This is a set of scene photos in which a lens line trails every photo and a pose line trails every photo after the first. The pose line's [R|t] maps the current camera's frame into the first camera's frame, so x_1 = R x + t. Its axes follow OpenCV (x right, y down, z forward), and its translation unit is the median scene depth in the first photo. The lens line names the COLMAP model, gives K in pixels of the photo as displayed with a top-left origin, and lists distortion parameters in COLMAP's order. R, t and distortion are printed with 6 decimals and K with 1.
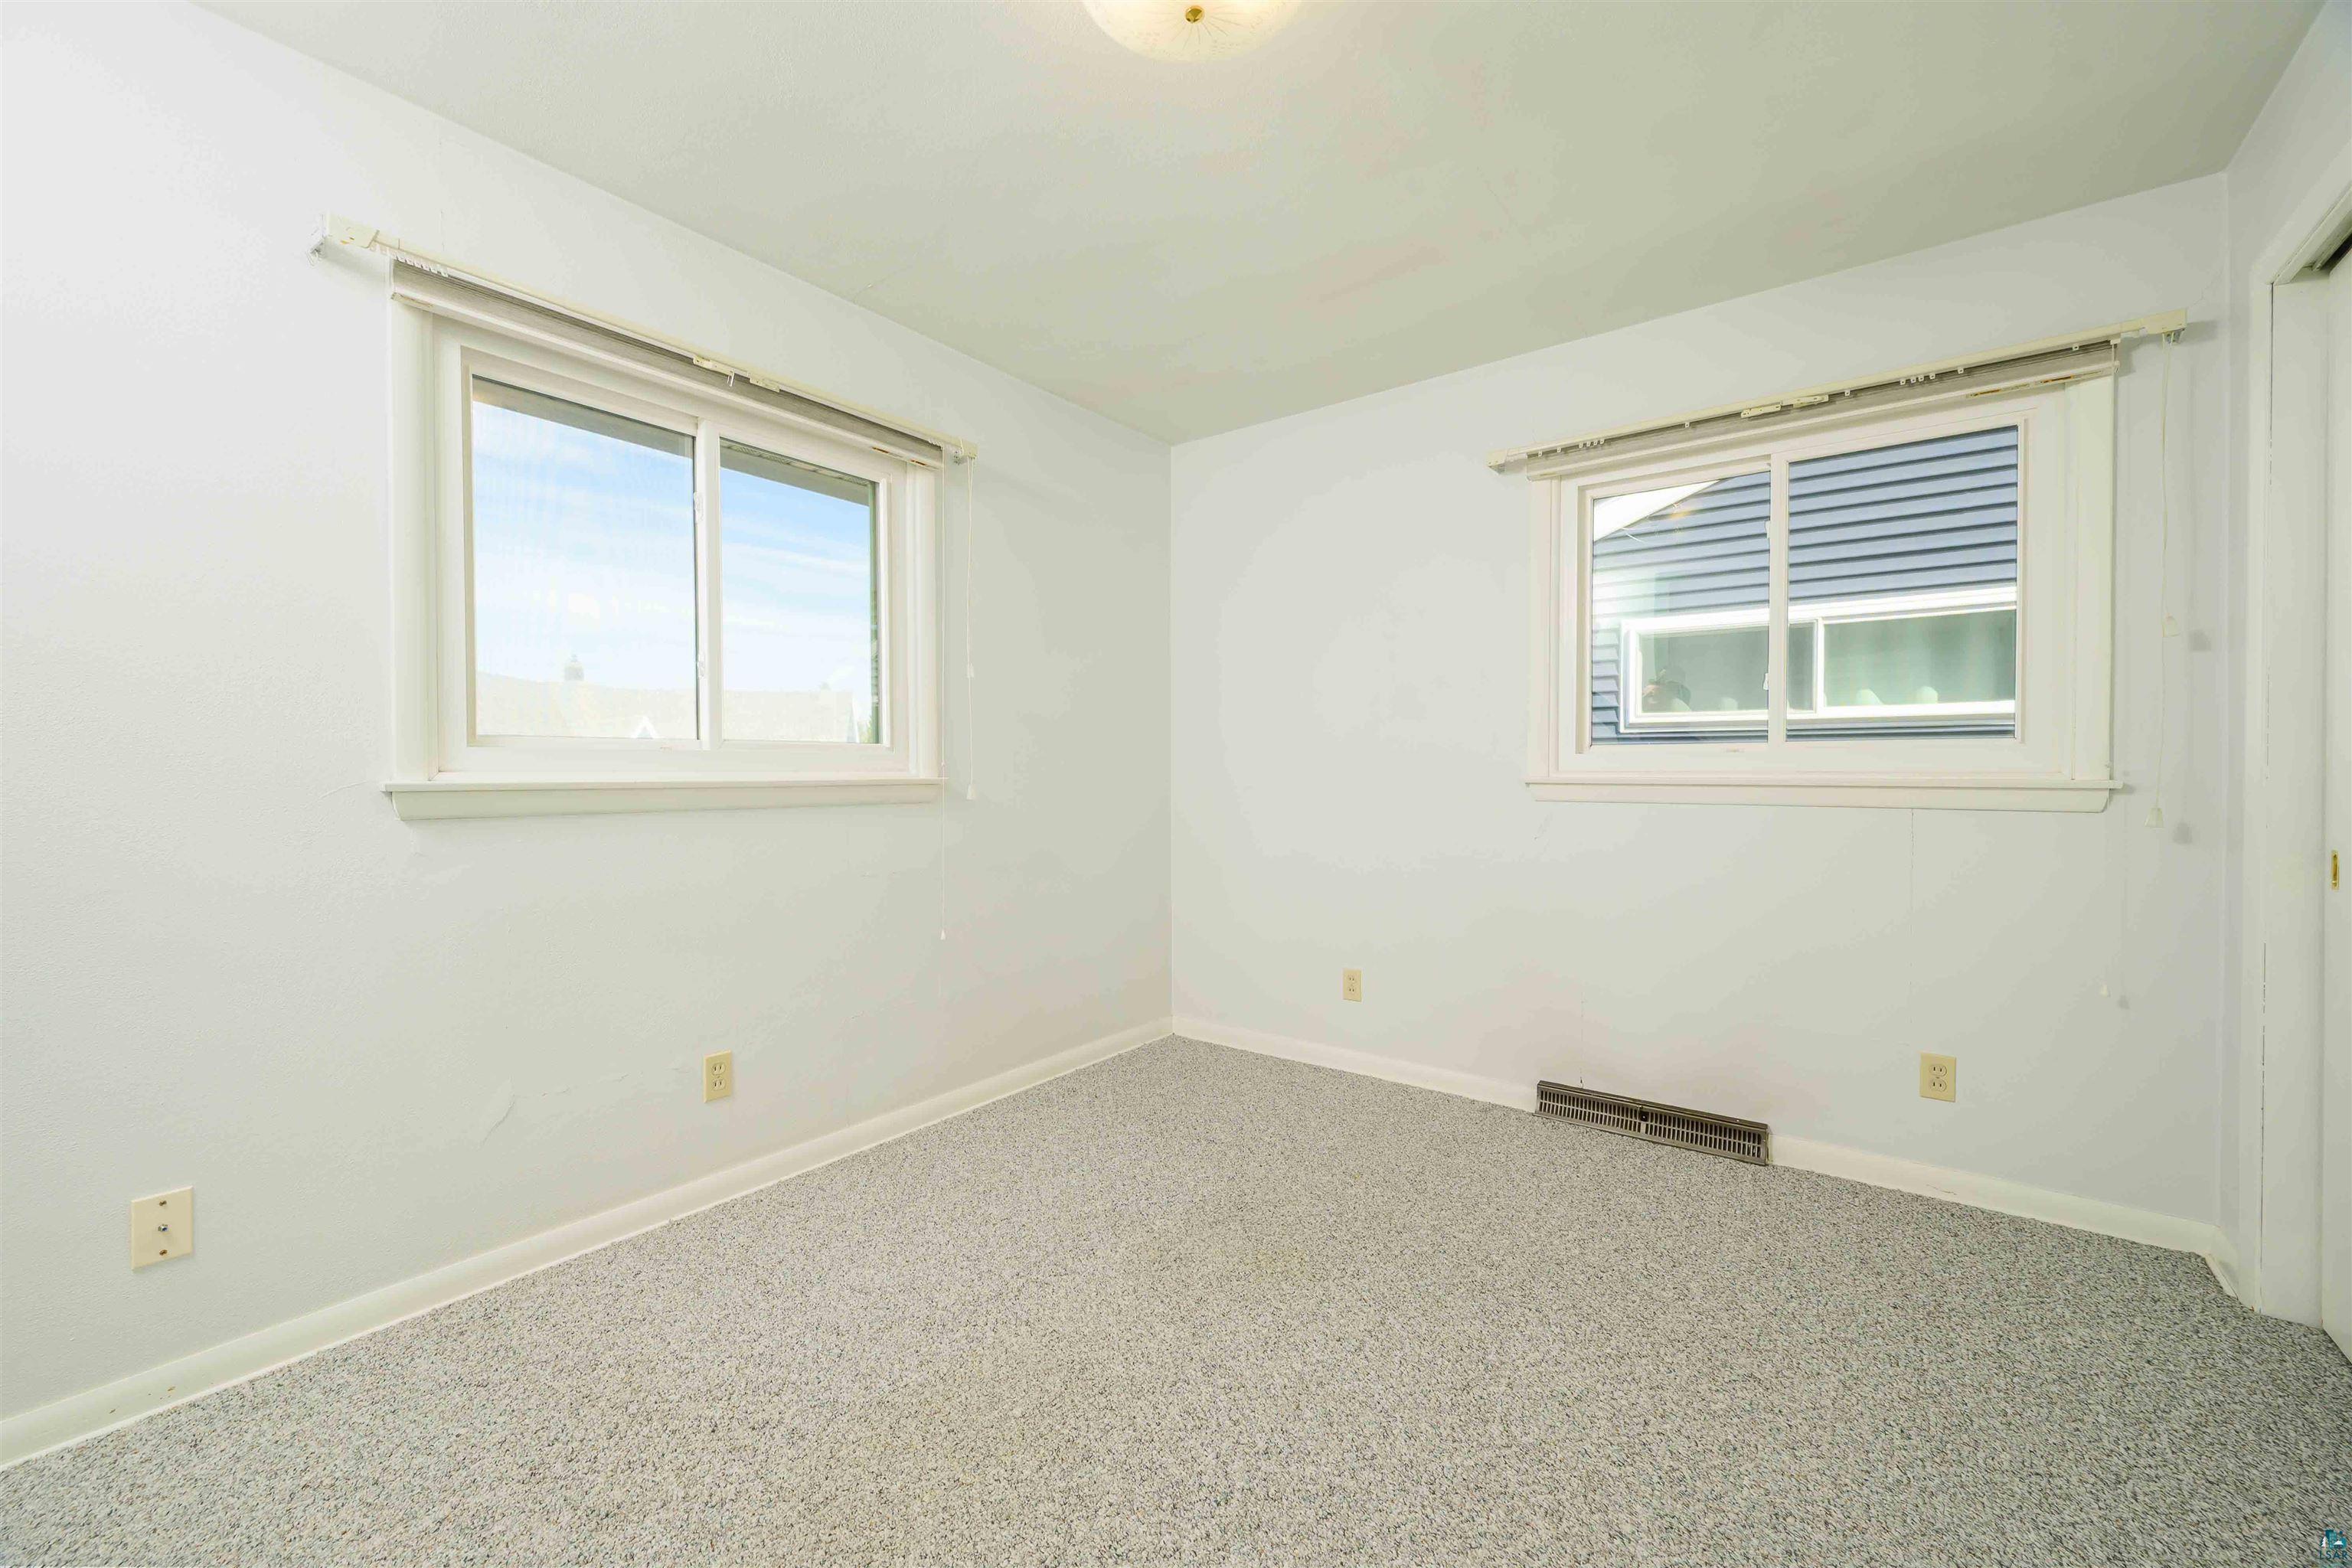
lens RADIAL K [[917.5, 0, 1172.6], [0, 917.5, 785.5], [0, 0, 1]] dist [-0.000972, 0.000028]
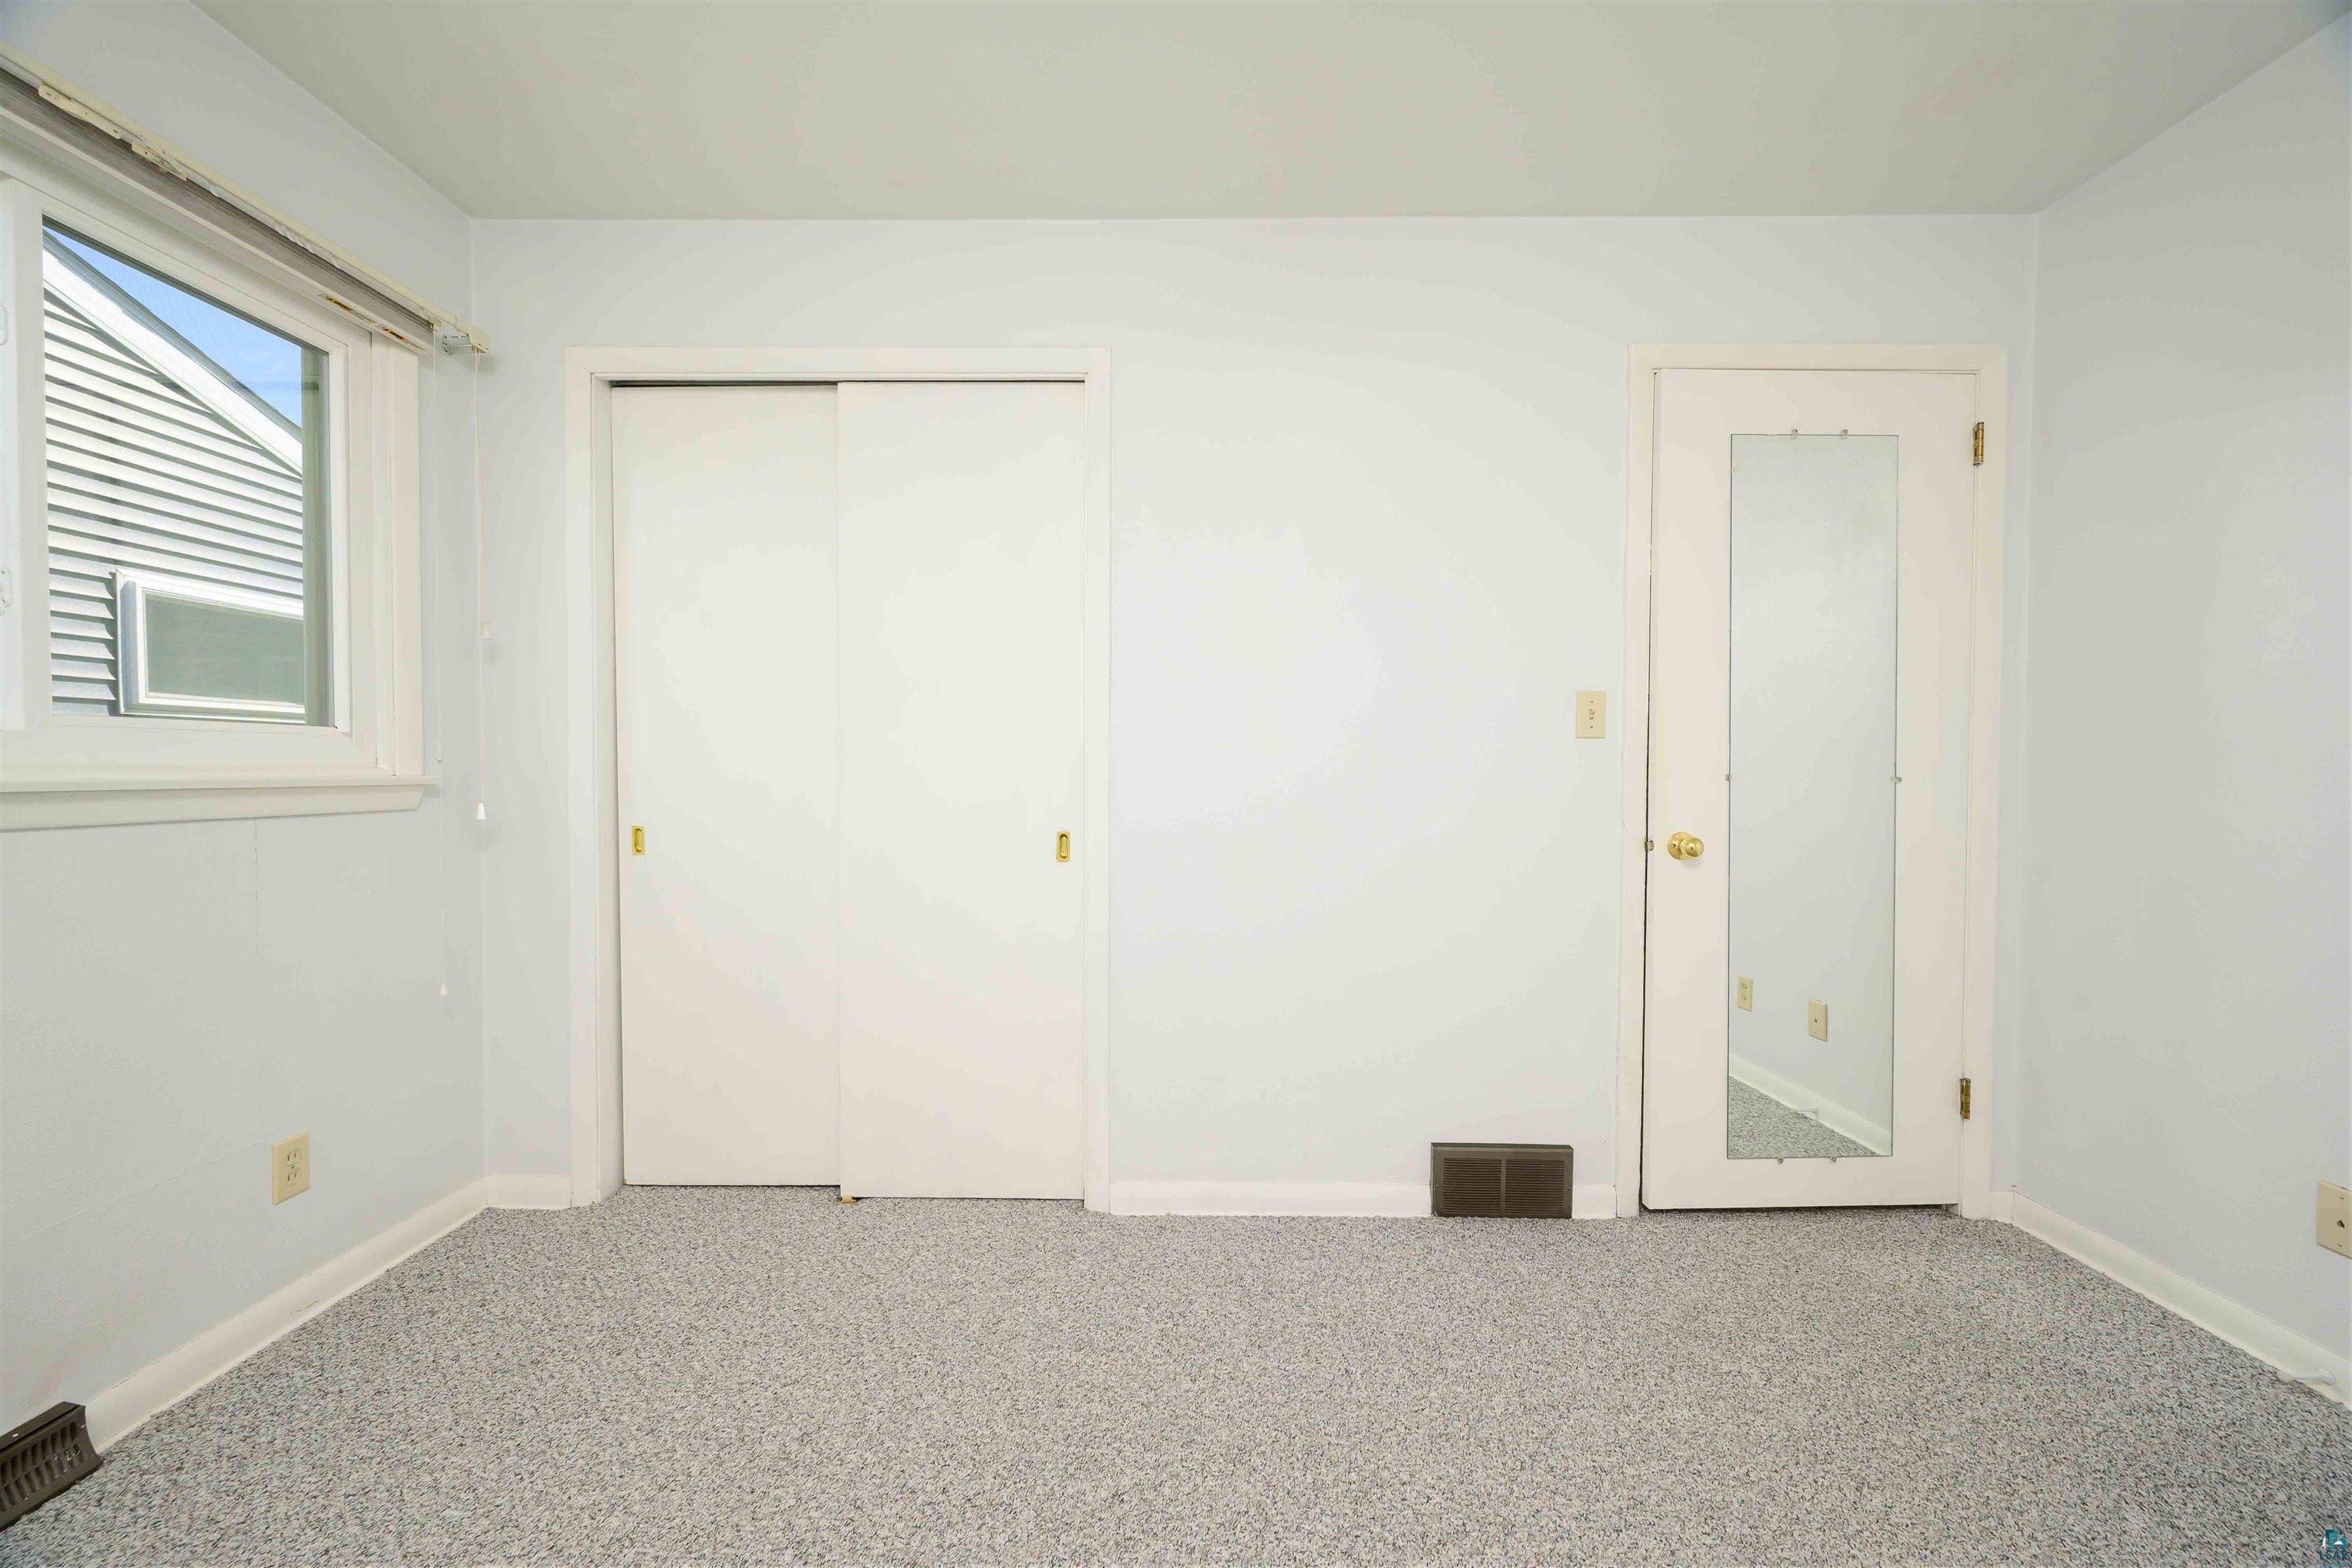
lens RADIAL K [[917.5, 0, 1165.1], [0, 917.5, 785.4], [0, 0, 1]] dist [-0.000972, 0.000028]
pose [[-0.597647, -0.018989, 0.801534, -0.189698], [0.006955, 0.999559, 0.028866, -0.016597], [-0.801729, 0.022826, -0.597252, 0.784405]]
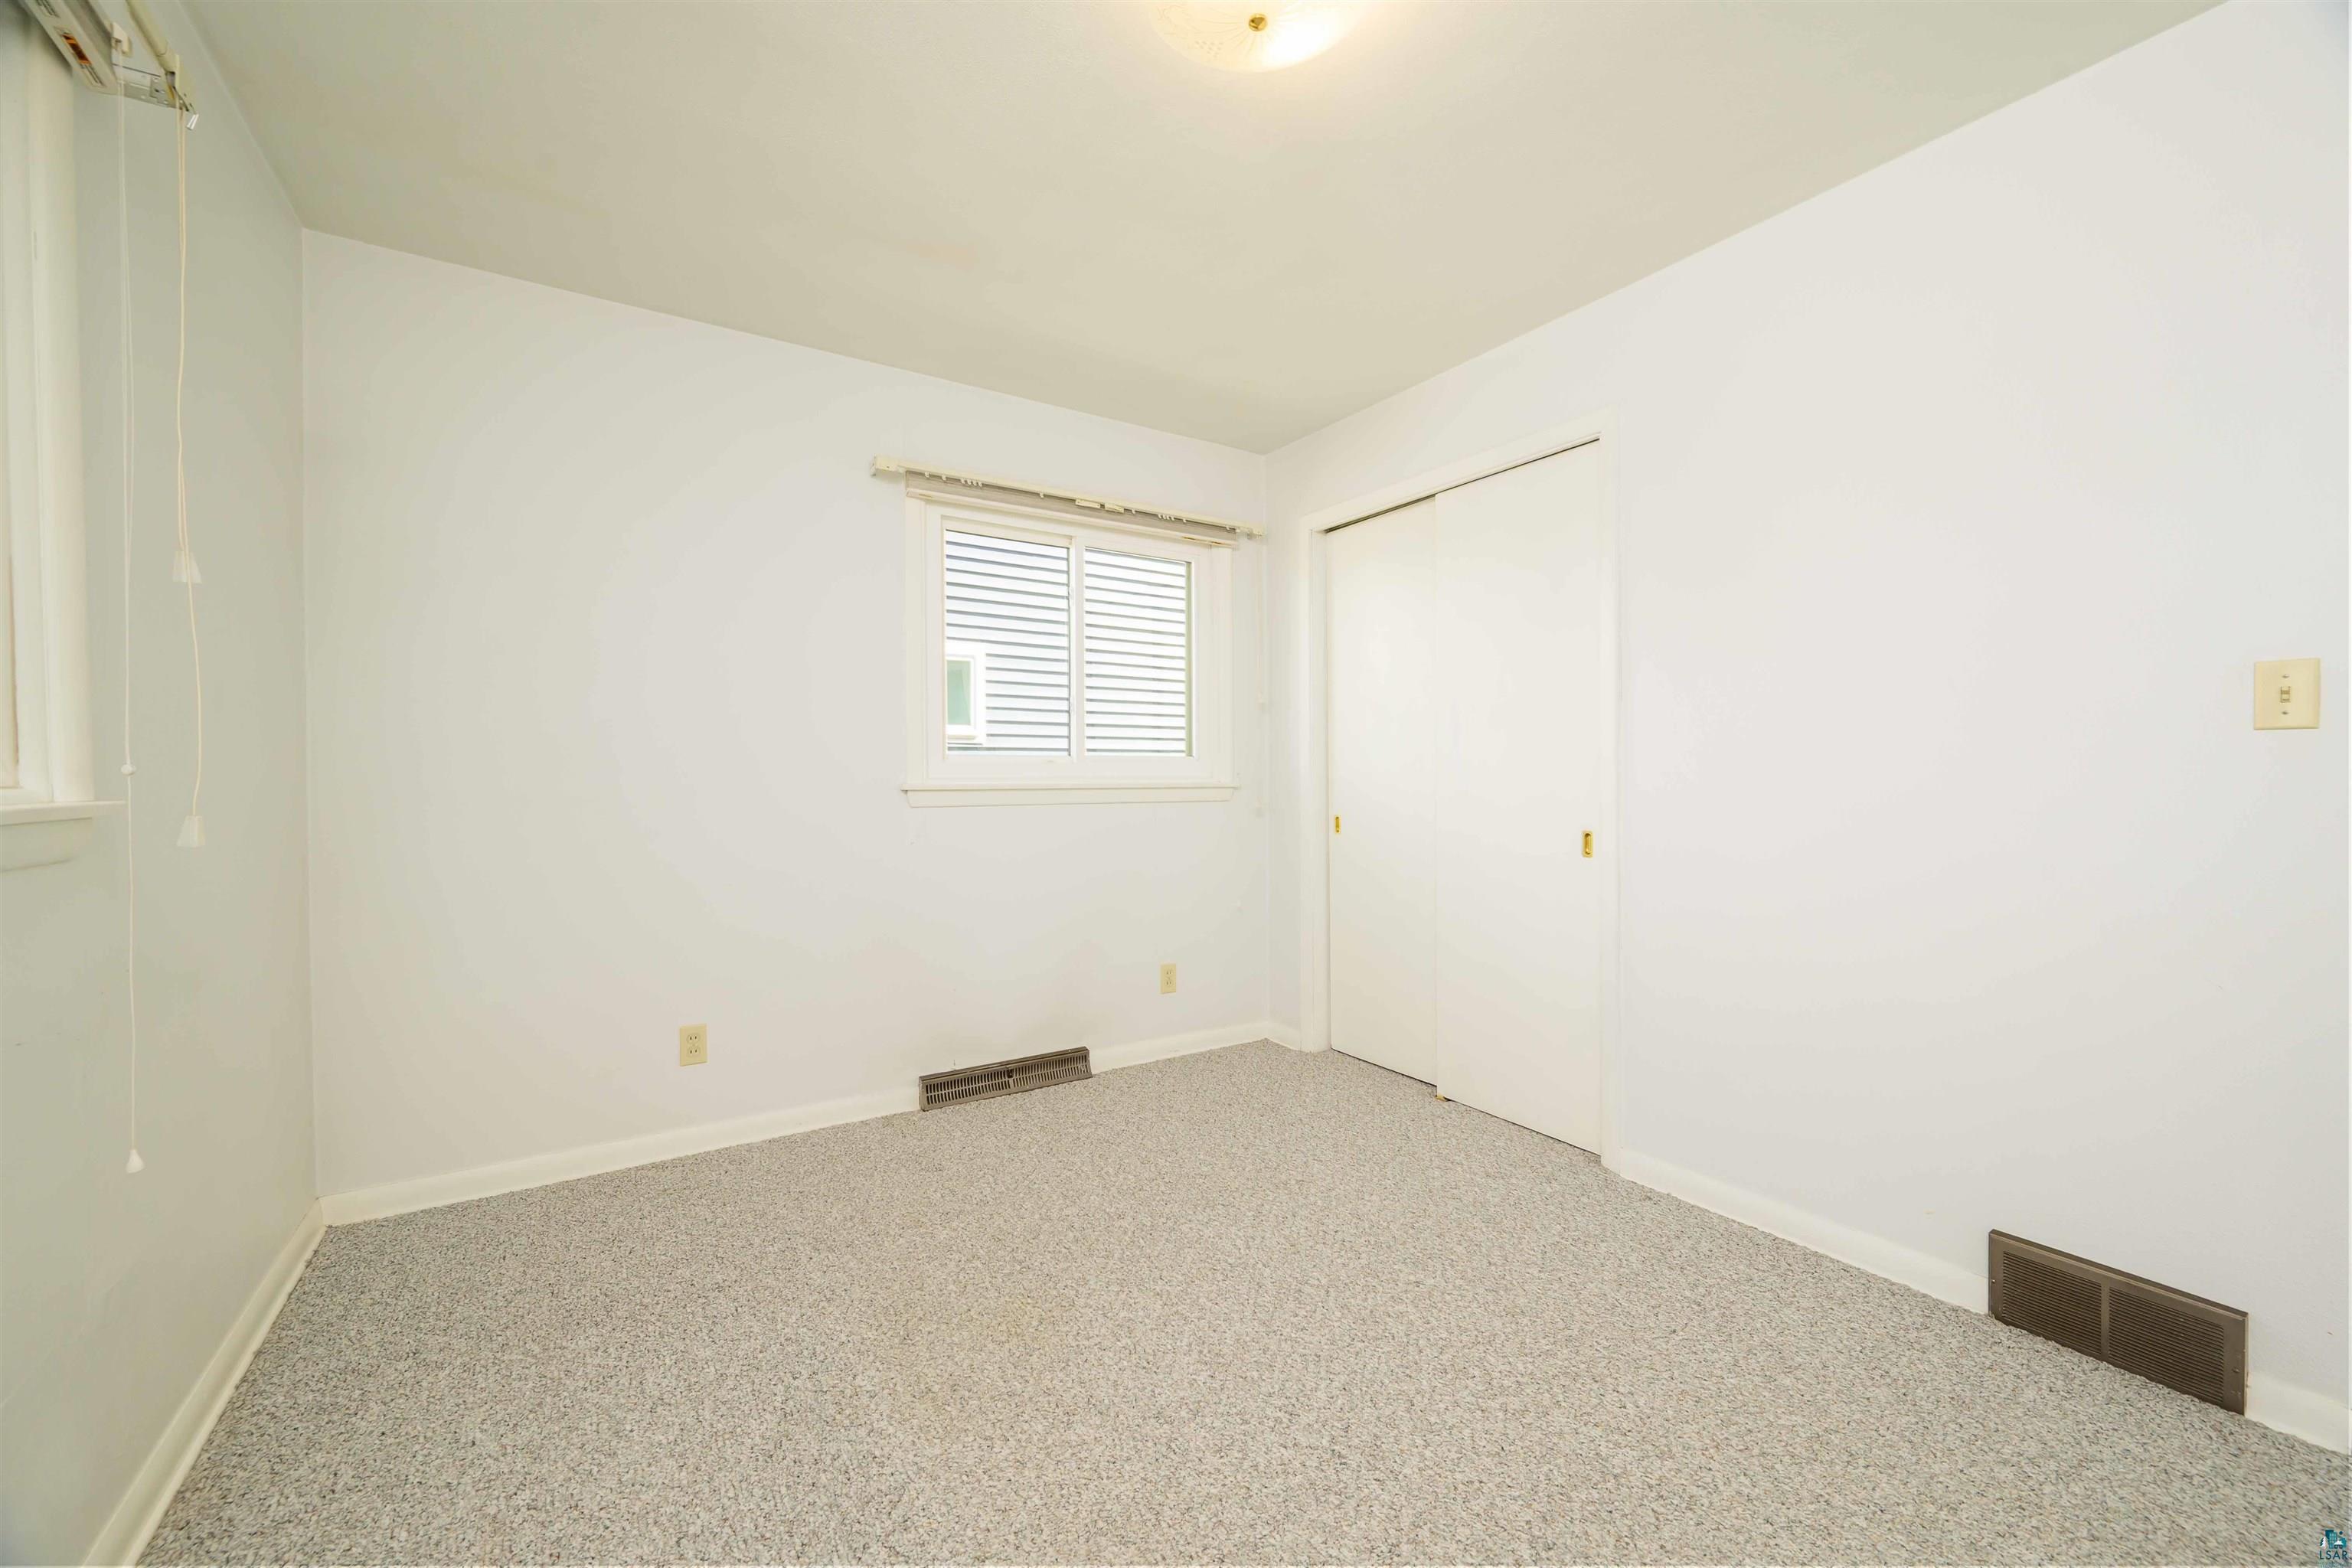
lens RADIAL K [[917.5, 0, 1168.0], [0, 917.5, 787.4], [0, 0, 1]] dist [-0.000972, 0.000028]
pose [[0.346451, -0.015179, 0.937945, -0.537327], [0.016569, 0.999812, 0.010060, -0.013674], [-0.937922, 0.012056, 0.346638, 0.424501]]
